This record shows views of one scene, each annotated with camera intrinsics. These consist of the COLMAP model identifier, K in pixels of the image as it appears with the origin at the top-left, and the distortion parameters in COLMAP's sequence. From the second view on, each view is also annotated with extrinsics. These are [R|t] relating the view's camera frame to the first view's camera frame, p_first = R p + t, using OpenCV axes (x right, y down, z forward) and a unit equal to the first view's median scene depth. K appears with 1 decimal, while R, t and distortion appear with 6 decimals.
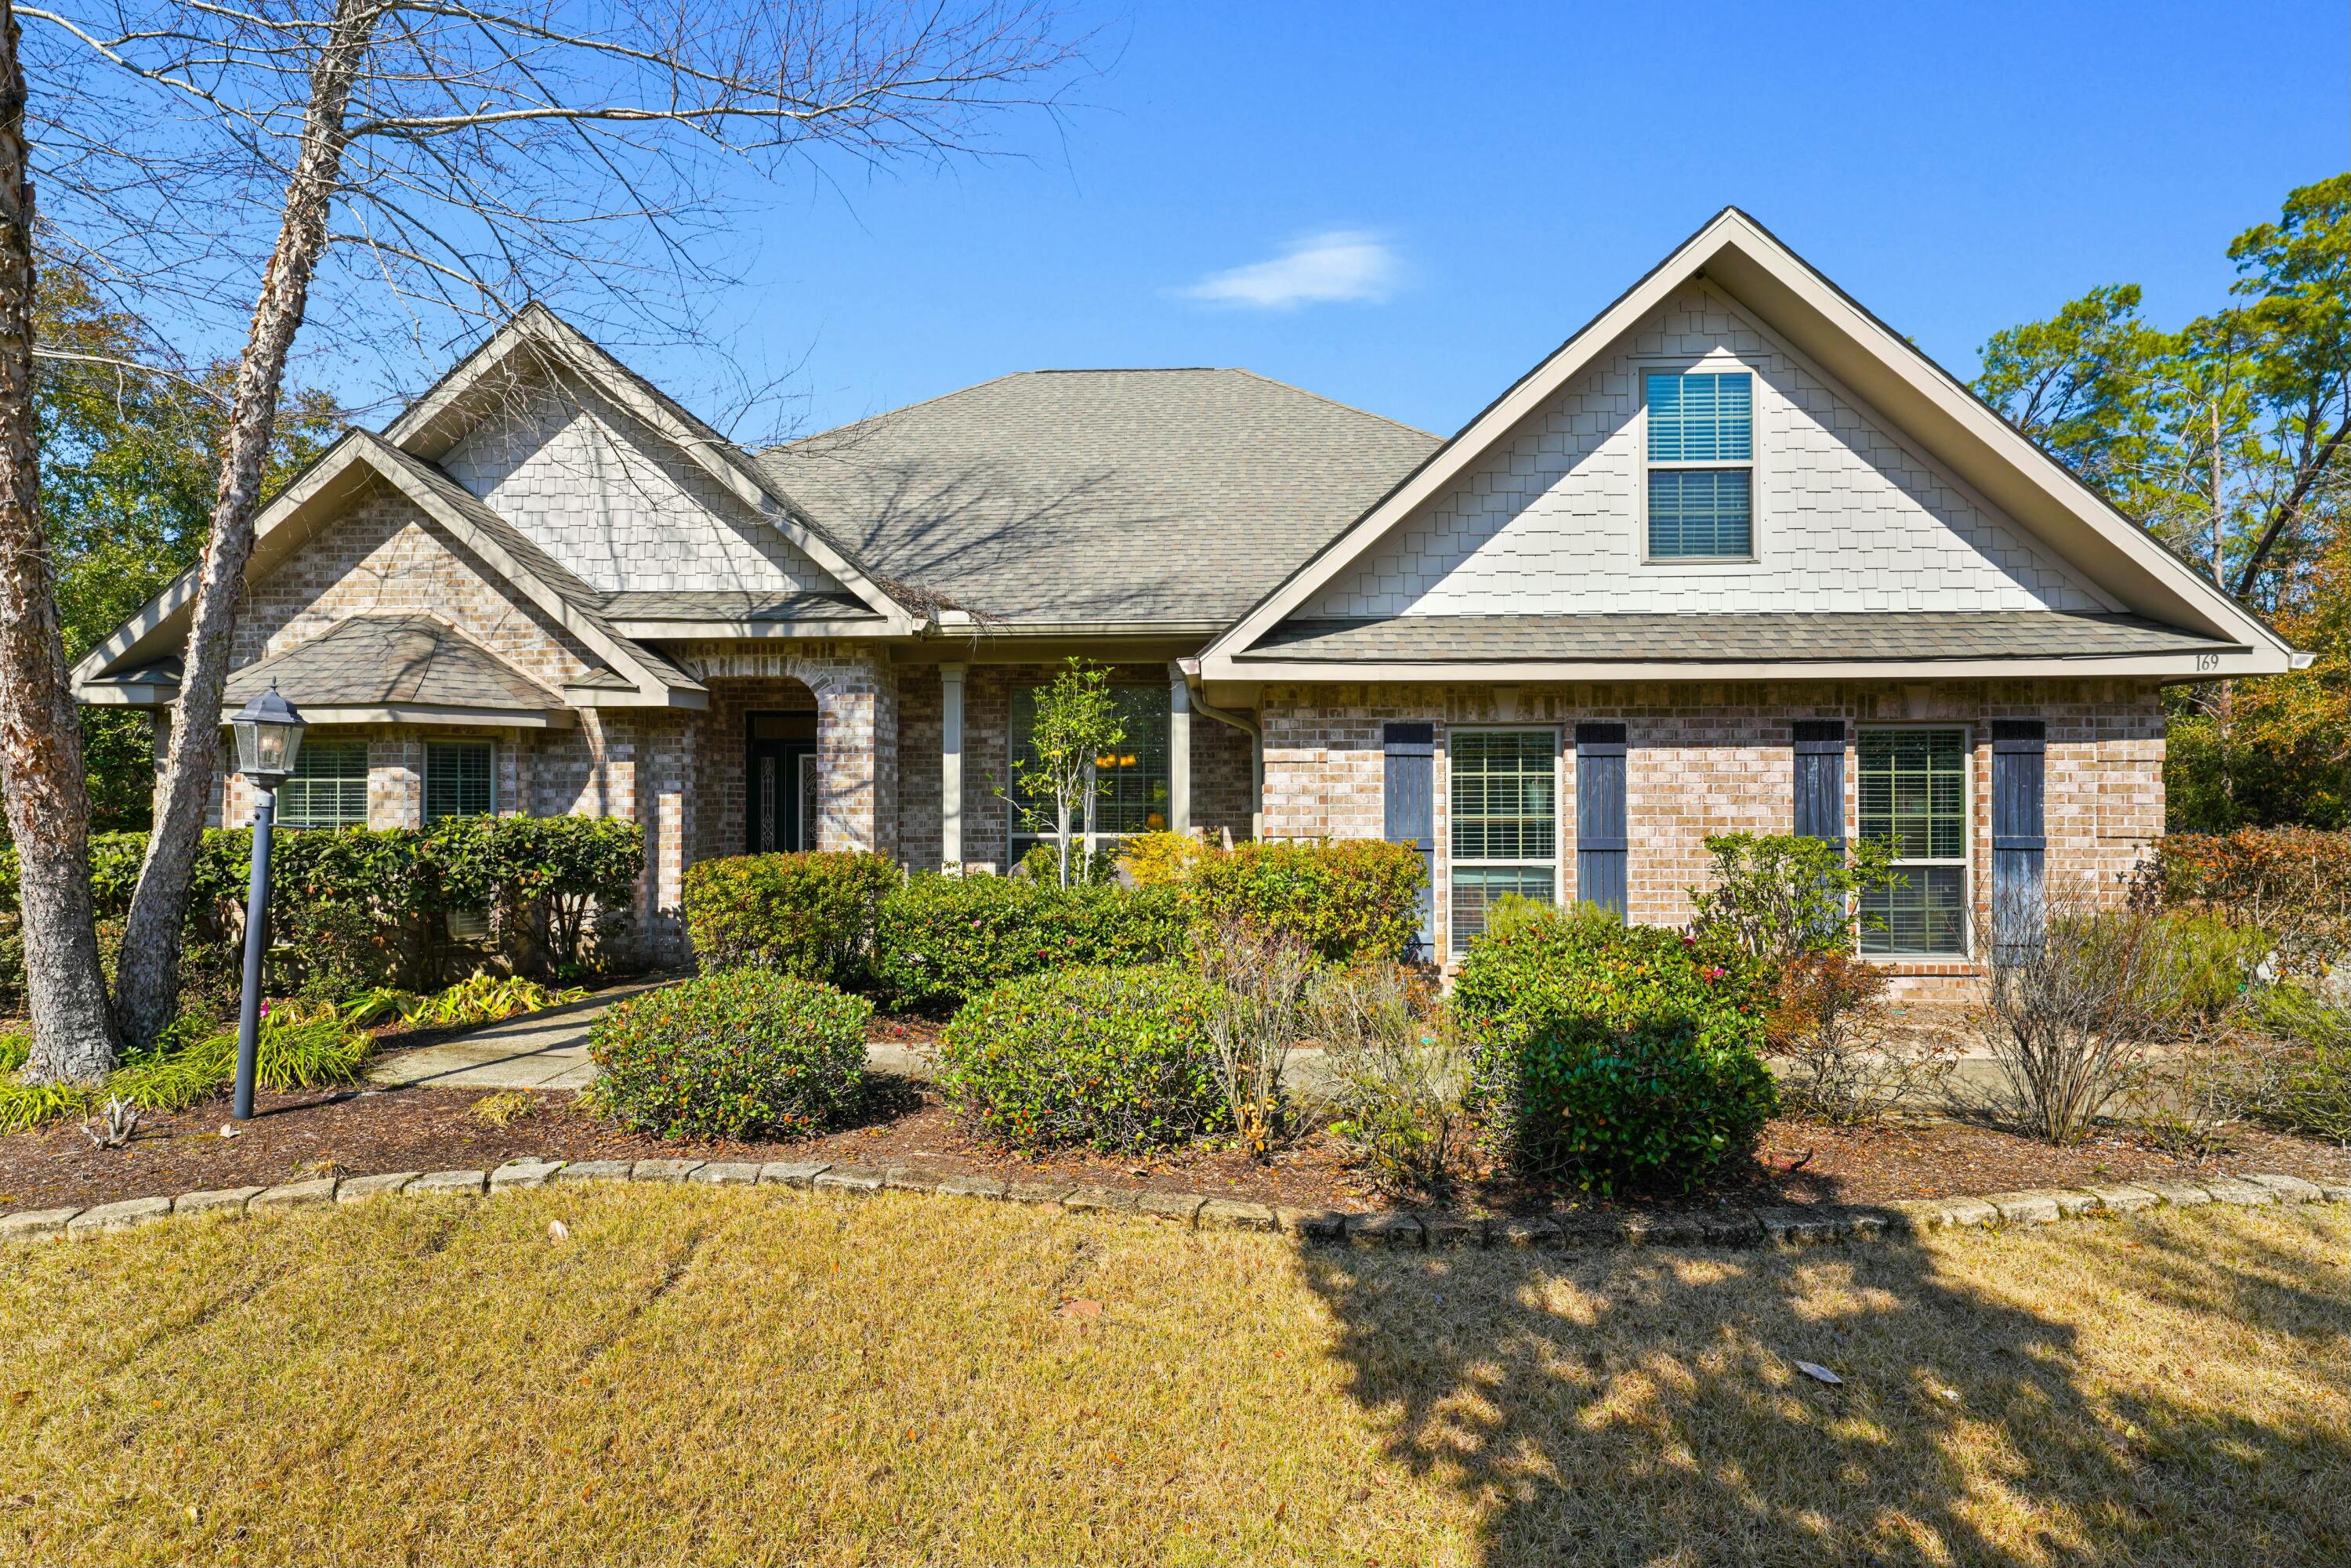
lens RADIAL K [[1261.6, 0, 1168.2], [0, 1261.6, 793.7], [0, 0, 1]] dist [0.002058, 0.001055]
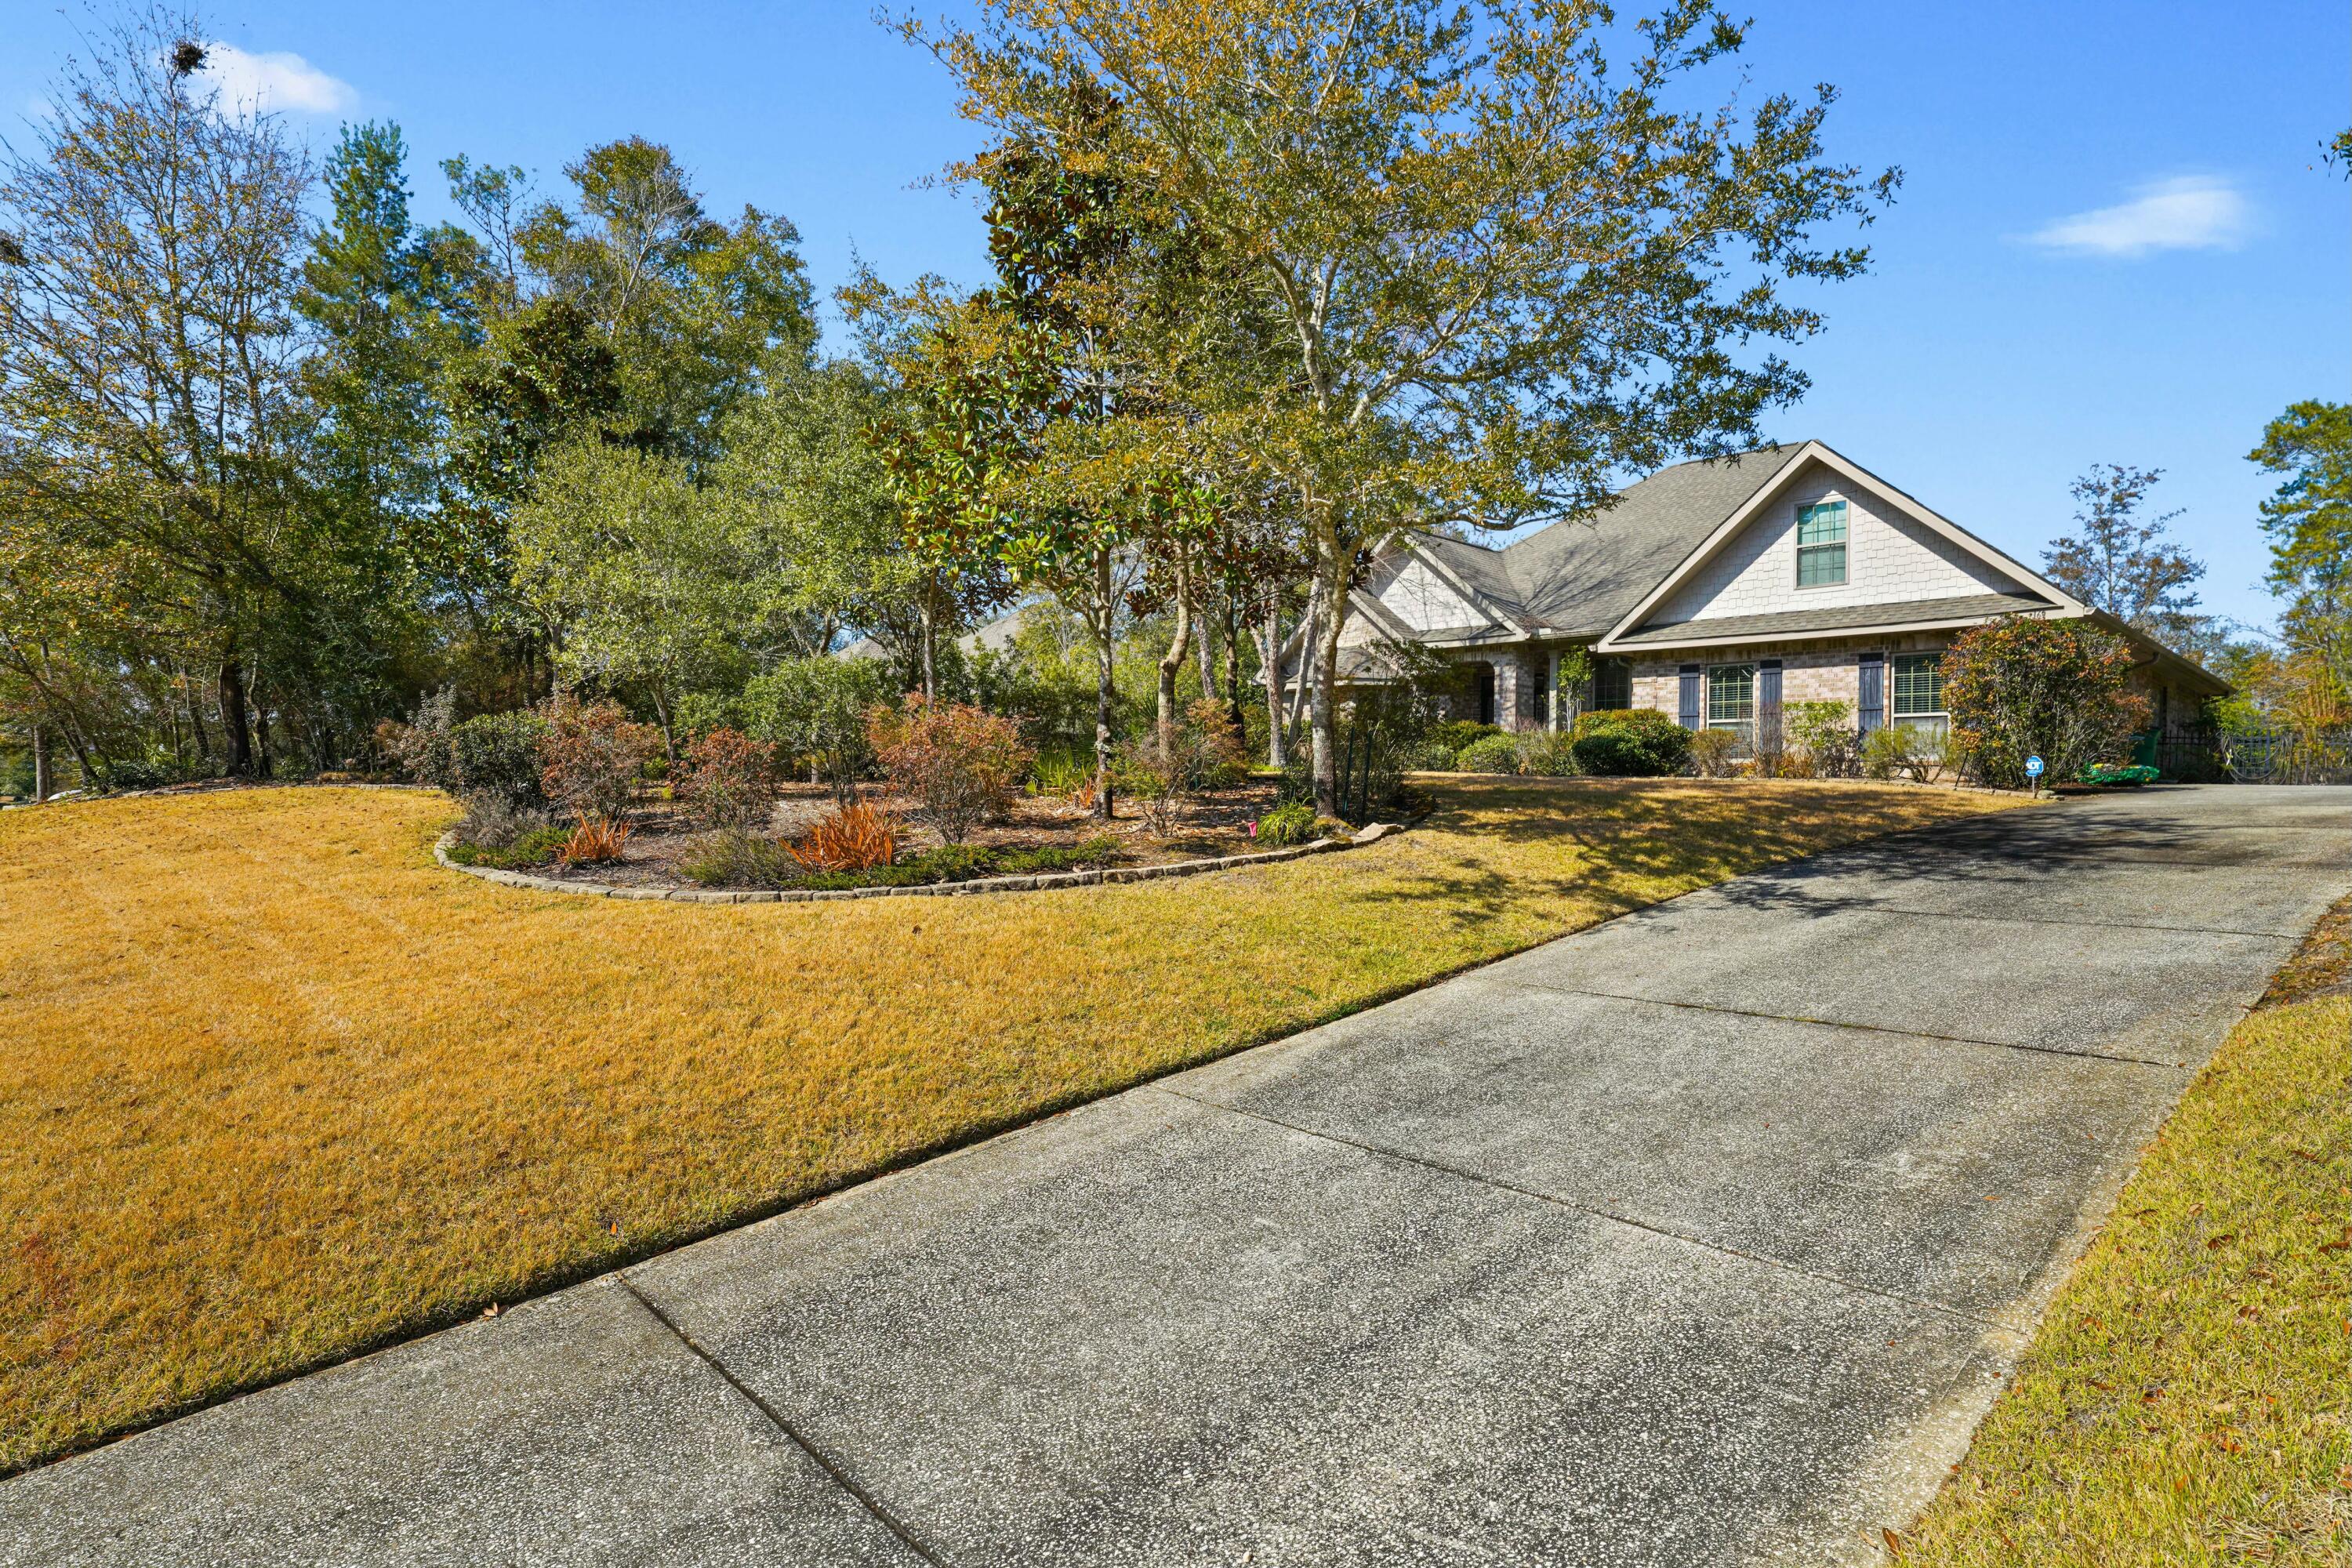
lens RADIAL K [[1208.4, 0, 1182.3], [0, 1208.4, 780.8], [0, 0, 1]] dist [0.018723, 0.001001]
pose [[0.746965, 0.005769, -0.664838, 1.020210], [-0.001522, 0.999975, 0.006968, 0.154289], [0.664861, -0.004193, 0.746955, -1.411784]]
